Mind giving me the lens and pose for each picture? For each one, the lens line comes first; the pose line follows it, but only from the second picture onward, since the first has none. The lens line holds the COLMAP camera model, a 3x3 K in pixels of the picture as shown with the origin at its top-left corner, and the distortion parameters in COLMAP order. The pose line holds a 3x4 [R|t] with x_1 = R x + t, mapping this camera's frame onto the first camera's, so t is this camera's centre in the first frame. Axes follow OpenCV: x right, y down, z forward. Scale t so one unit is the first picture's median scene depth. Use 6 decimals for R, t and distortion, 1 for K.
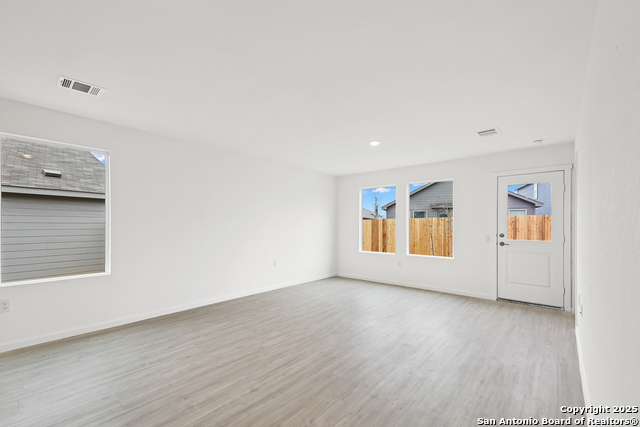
lens RADIAL K [[279.9, 0, 317.0], [0, 279.9, 213.9], [0, 0, 1]] dist [0.033804, 0.000068]
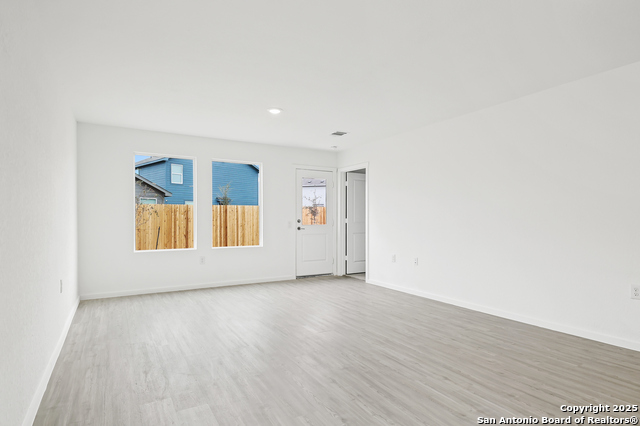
lens RADIAL K [[361.0, 0, 319.9], [0, 361.0, 210.6], [0, 0, 1]] dist [0.043136, 0.003509]
pose [[0.316540, 0.018810, 0.948393, -0.768955], [-0.037082, 0.999285, -0.007443, 0.046682], [-0.947854, -0.032812, 0.317011, 0.524551]]
